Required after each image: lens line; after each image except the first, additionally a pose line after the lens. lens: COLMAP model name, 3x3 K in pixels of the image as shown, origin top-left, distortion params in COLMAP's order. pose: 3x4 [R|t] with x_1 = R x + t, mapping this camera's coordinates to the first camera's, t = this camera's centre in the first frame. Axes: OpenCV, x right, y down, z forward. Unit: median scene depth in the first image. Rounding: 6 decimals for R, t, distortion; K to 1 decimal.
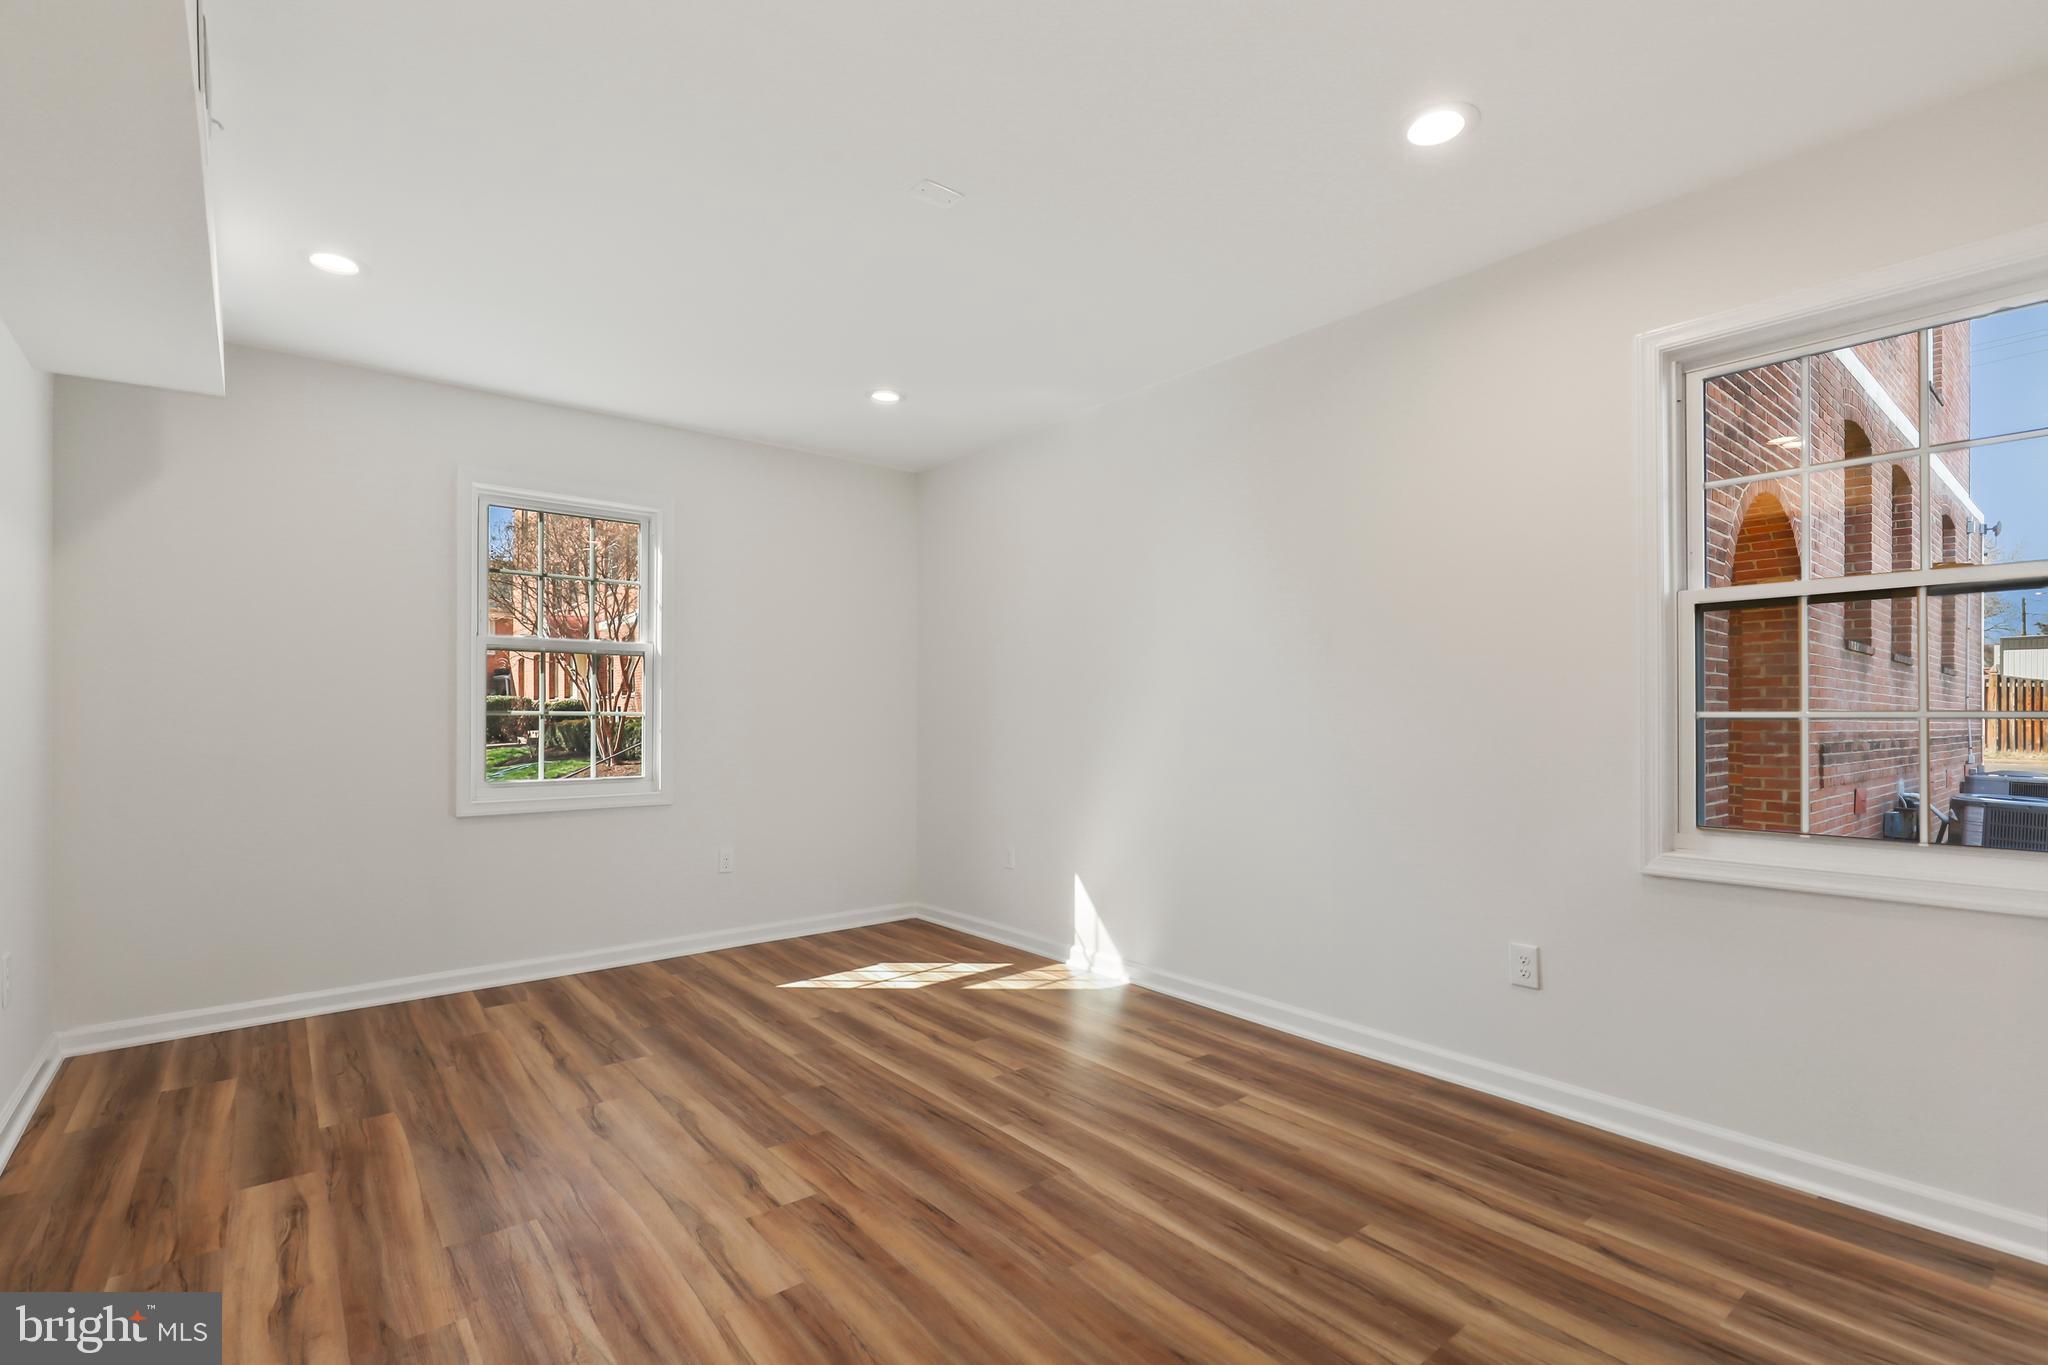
lens RADIAL K [[937.7, 0, 1028.4], [0, 937.7, 709.1], [0, 0, 1]] dist [-0.007383, -0.001418]
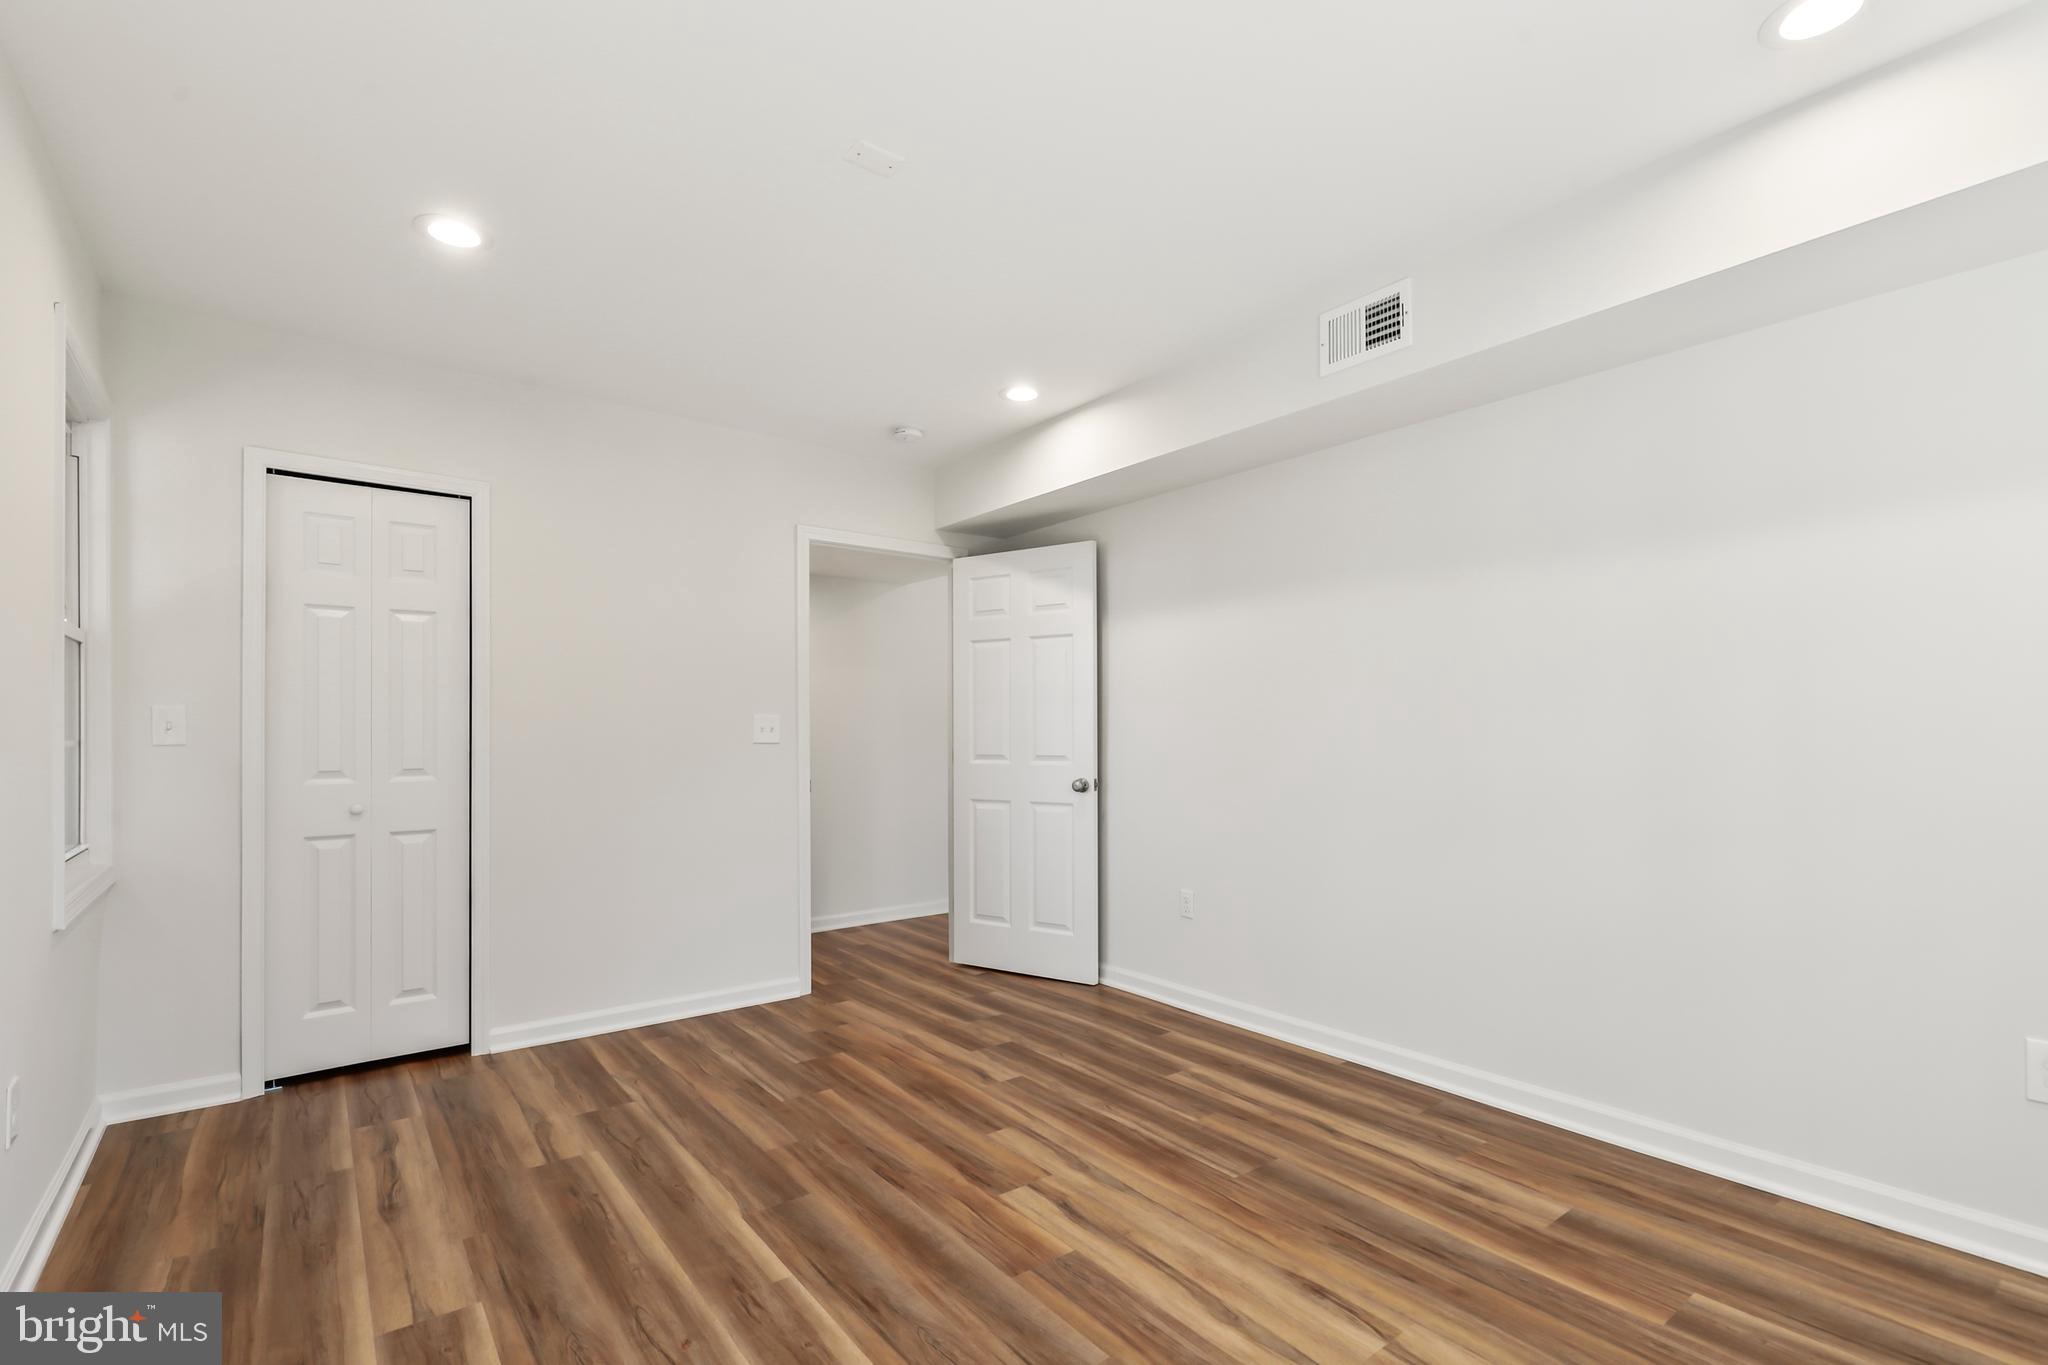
lens RADIAL K [[937.7, 0, 1017.6], [0, 937.7, 726.5], [0, 0, 1]] dist [-0.007383, -0.001418]
pose [[-0.999266, 0.004491, 0.038032, -0.275928], [0.004146, 0.999950, -0.009151, 0.000286], [-0.038071, -0.008987, -0.999235, 1.952947]]
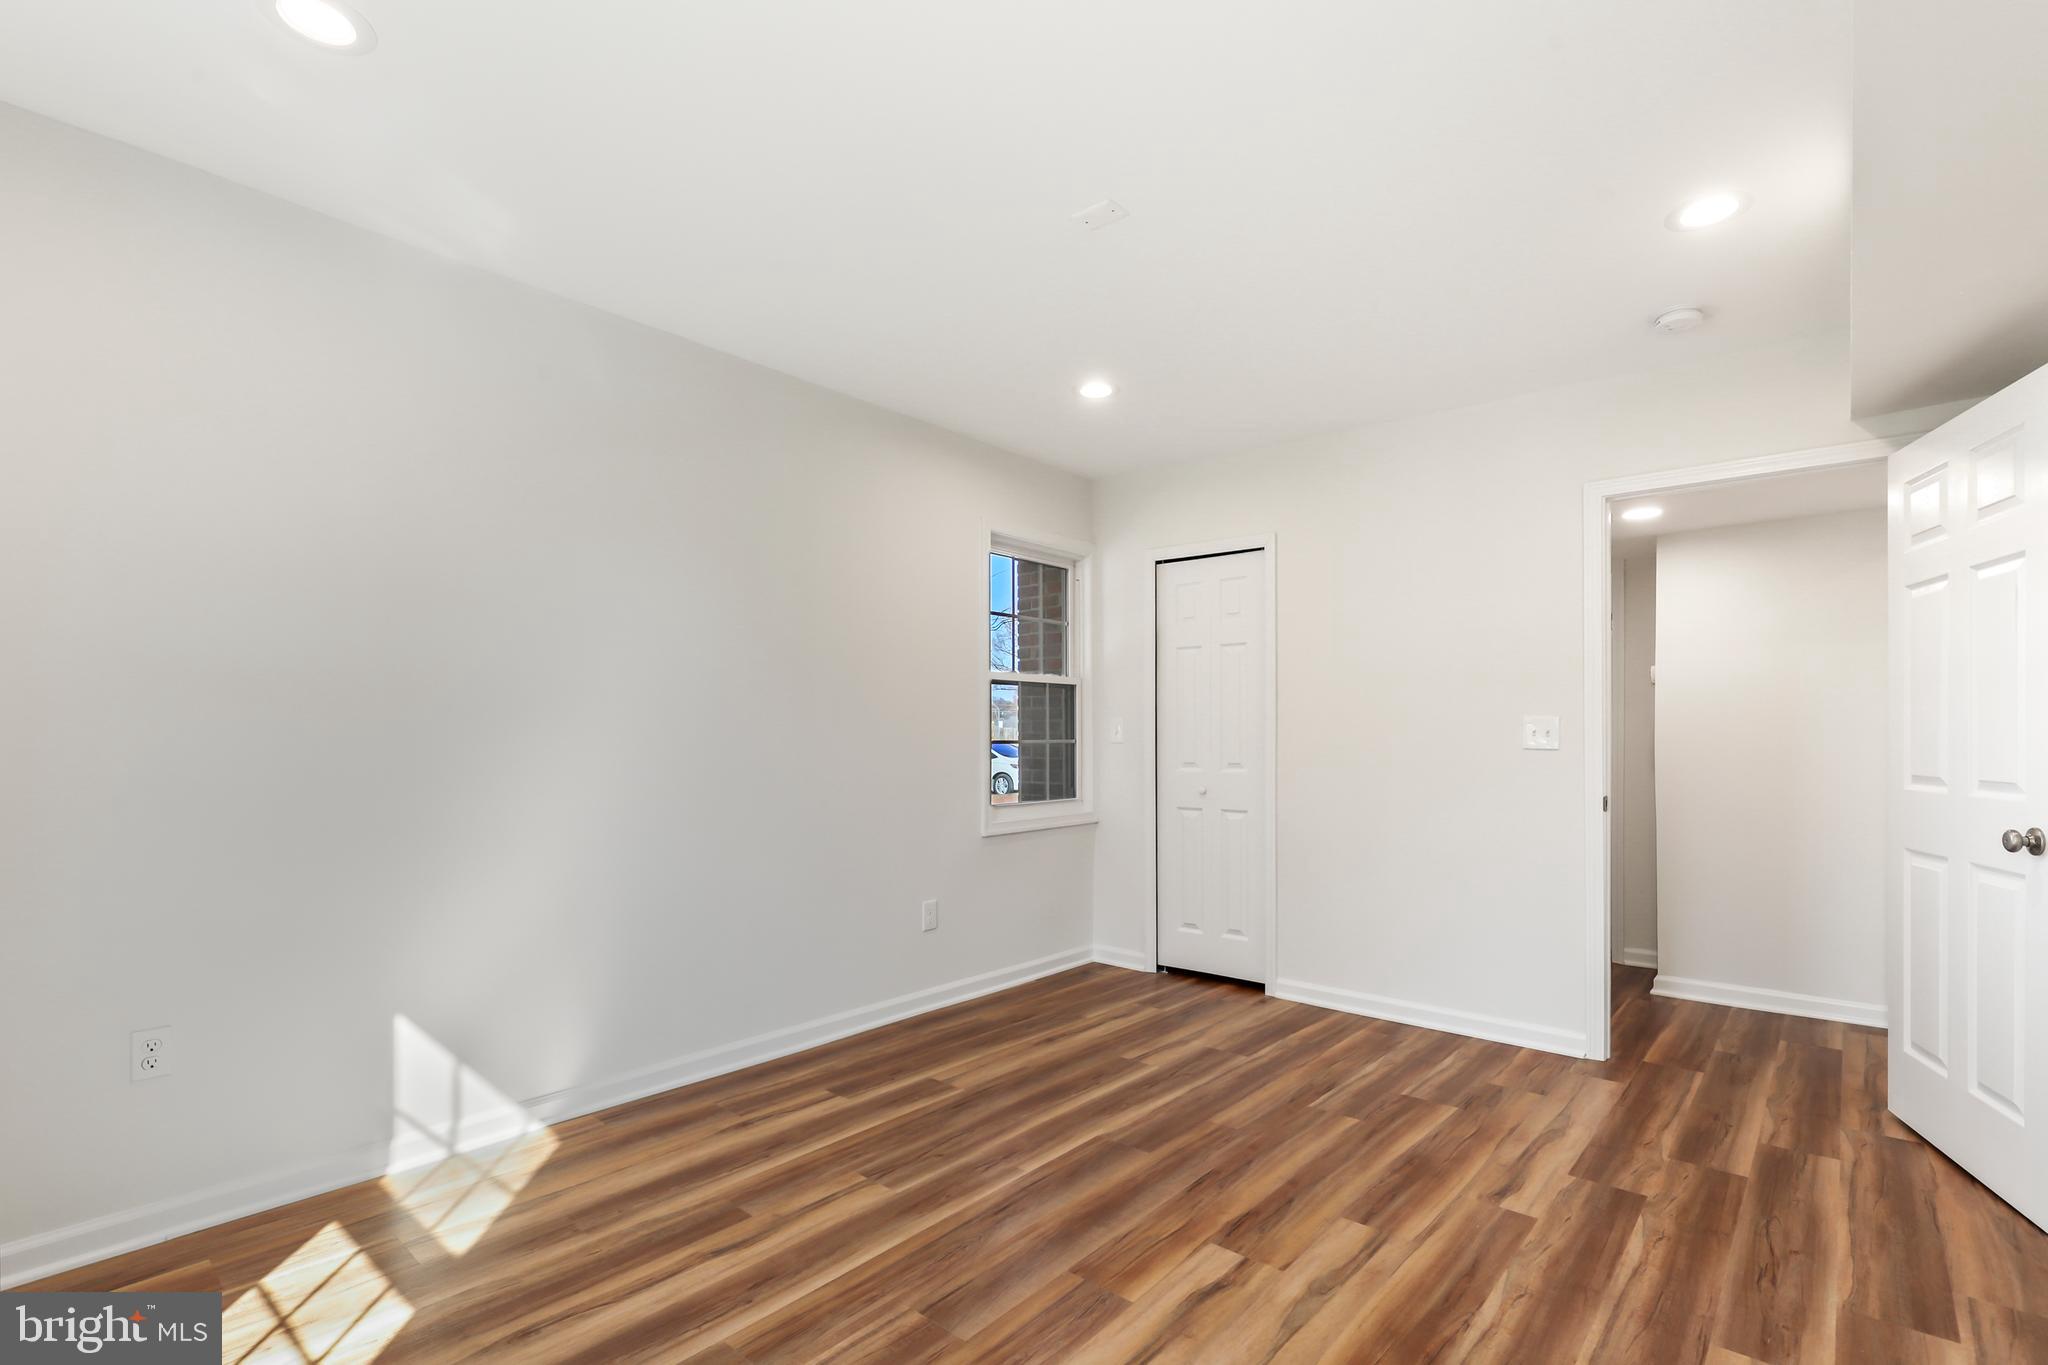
lens RADIAL K [[937.7, 0, 1029.4], [0, 937.7, 728.4], [0, 0, 1]] dist [-0.007383, -0.001418]
pose [[-0.162468, 0.007295, 0.986687, -1.095806], [-0.003061, 0.999964, -0.007898, -0.005414], [-0.986709, -0.004303, -0.162440, 1.277754]]
